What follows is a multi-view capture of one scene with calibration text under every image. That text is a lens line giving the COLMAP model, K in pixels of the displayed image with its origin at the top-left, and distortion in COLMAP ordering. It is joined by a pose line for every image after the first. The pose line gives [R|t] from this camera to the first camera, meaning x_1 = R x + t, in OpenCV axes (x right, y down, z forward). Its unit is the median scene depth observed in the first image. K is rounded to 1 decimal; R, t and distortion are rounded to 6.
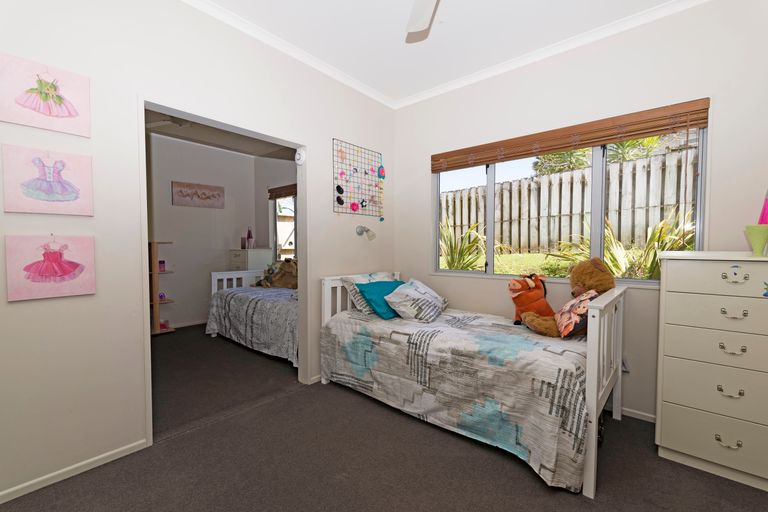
lens RADIAL K [[332.1, 0, 386.7], [0, 332.1, 255.6], [0, 0, 1]] dist [-0.000148, -0.000661]
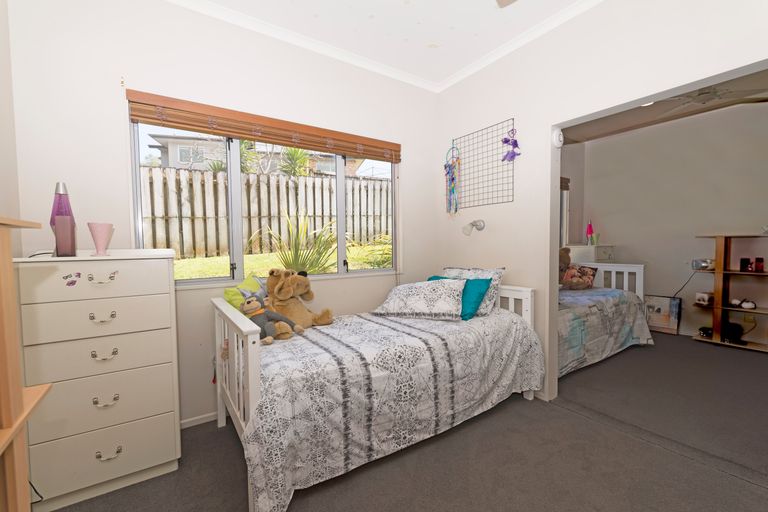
lens RADIAL K [[332.1, 0, 385.6], [0, 332.1, 259.0], [0, 0, 1]] dist [-0.000148, -0.000661]
pose [[0.251988, -0.048735, 0.966502, -0.512097], [0.038311, 0.998451, 0.040357, -0.014670], [-0.966972, 0.026858, 0.253465, 0.517214]]
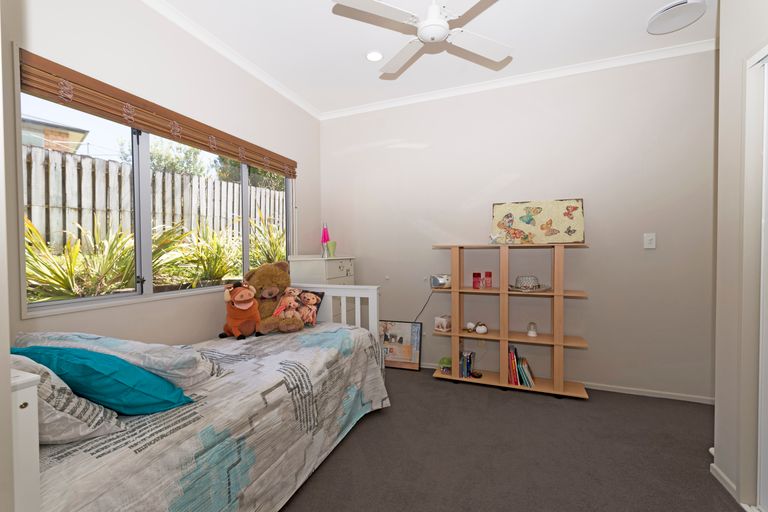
lens RADIAL K [[332.1, 0, 384.6], [0, 332.1, 254.8], [0, 0, 1]] dist [-0.000148, -0.000661]
pose [[-0.334785, -0.007984, 0.942261, -0.223922], [0.033462, 0.999233, 0.020356, -0.010284], [-0.941700, 0.038345, -0.334261, 0.355502]]
